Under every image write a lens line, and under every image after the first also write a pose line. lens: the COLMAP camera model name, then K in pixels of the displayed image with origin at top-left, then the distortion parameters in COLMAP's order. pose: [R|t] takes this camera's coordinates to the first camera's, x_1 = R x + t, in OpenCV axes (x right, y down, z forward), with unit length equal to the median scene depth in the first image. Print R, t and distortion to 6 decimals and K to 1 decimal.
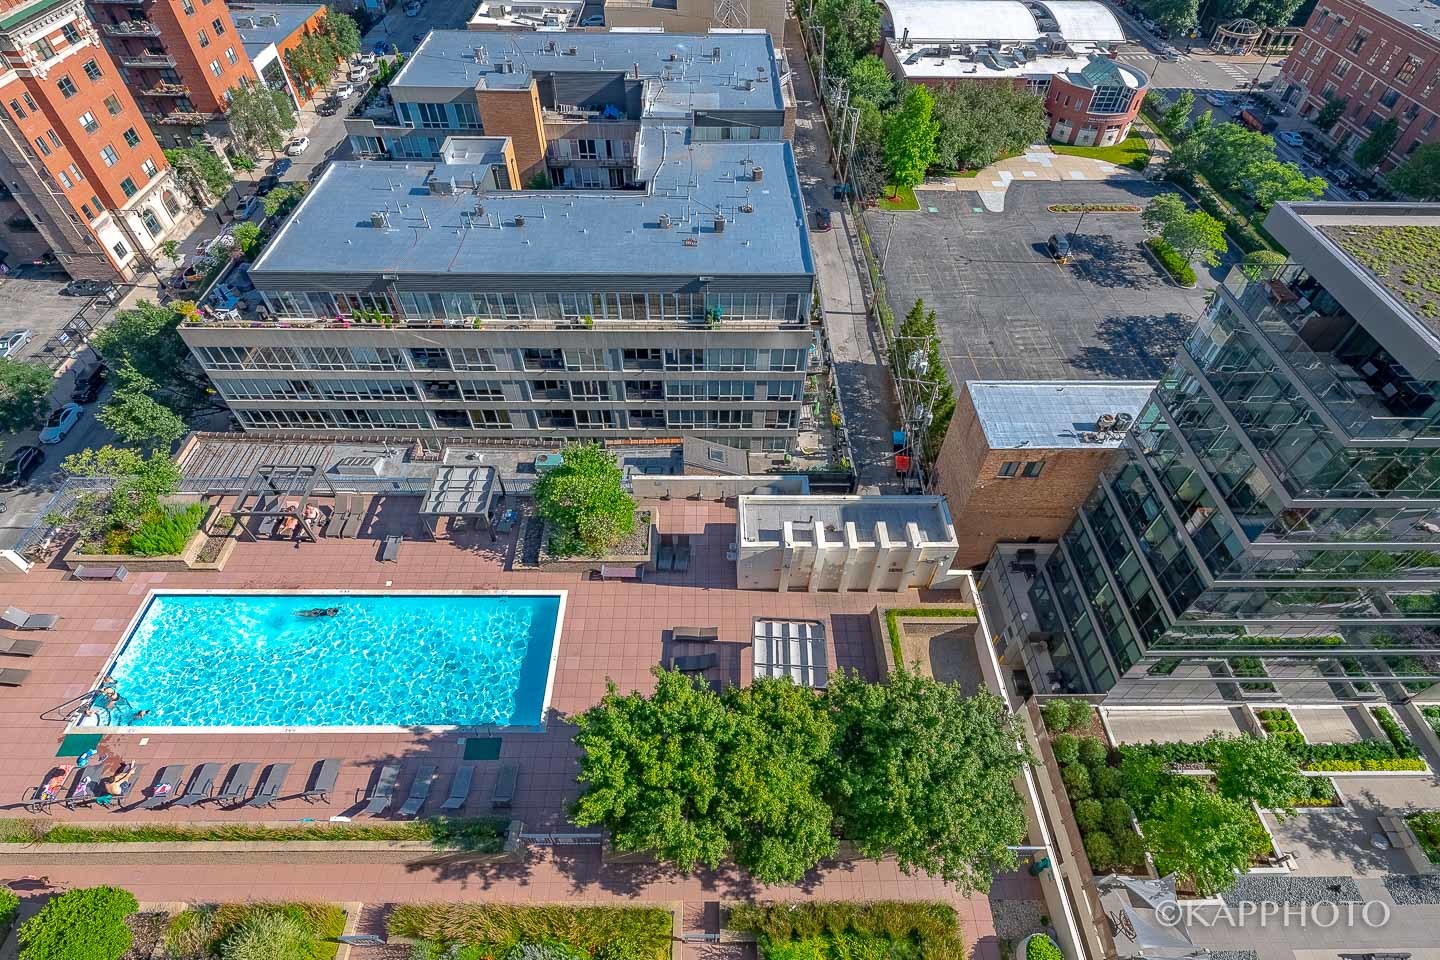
lens RADIAL K [[723.8, 0, 716.8], [0, 723.8, 472.5], [0, 0, 1]] dist [0.019371, -0.010628]
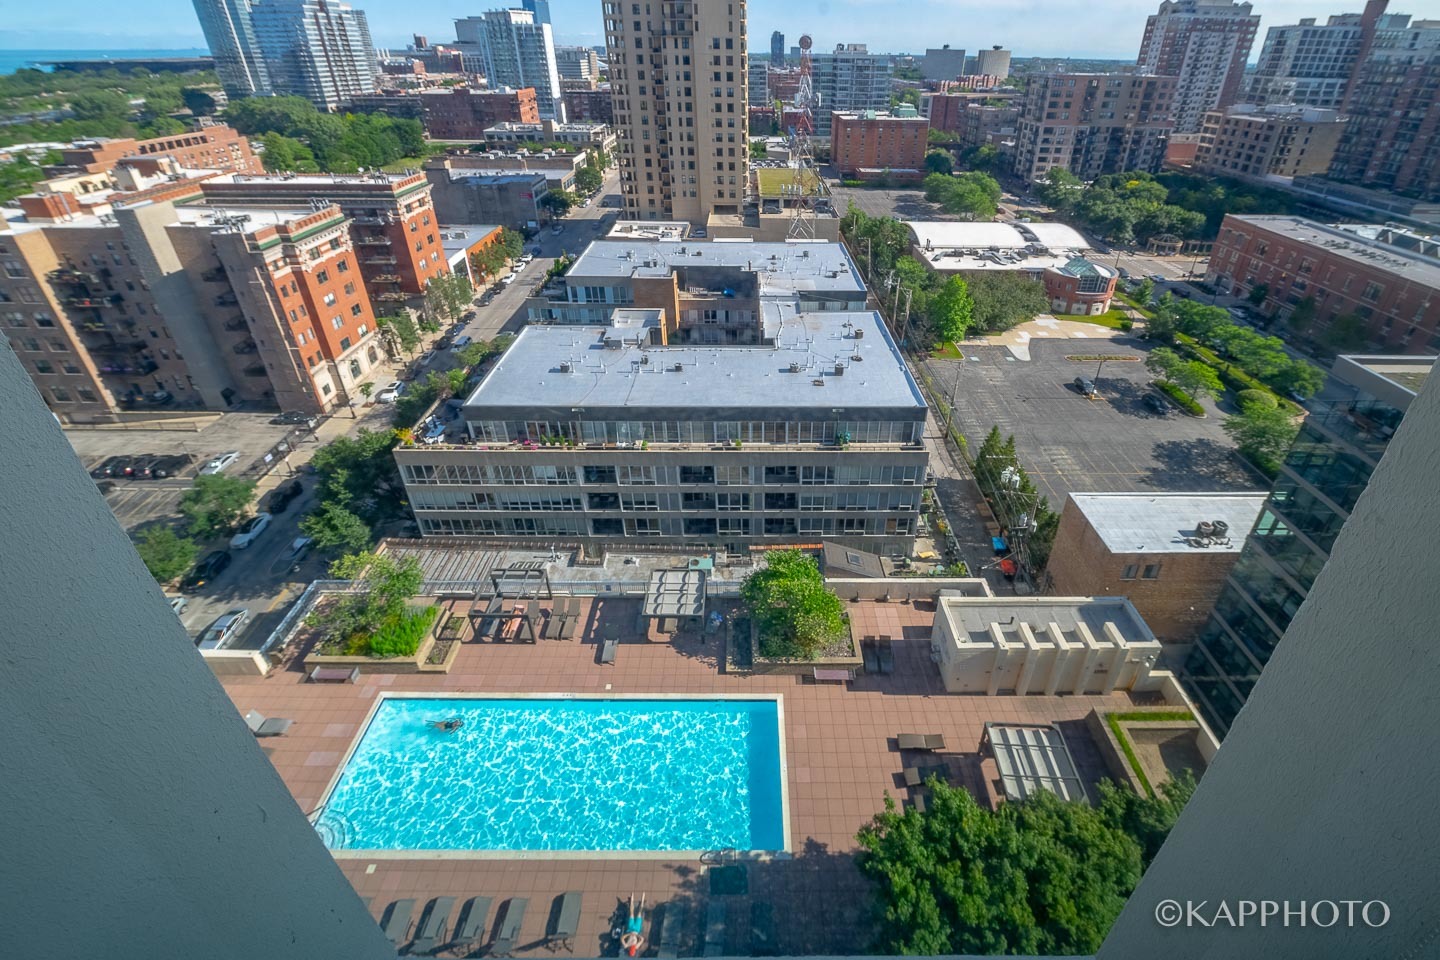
lens RADIAL K [[593.3, 0, 716.4], [0, 593.3, 340.3], [0, 0, 1]] dist [-0.009565, -0.000986]
pose [[0.999999, -0.000898, -0.000929, -0.199044], [0.000493, 0.929534, -0.368737, -0.000787], [0.001195, 0.368736, 0.929533, -0.001242]]
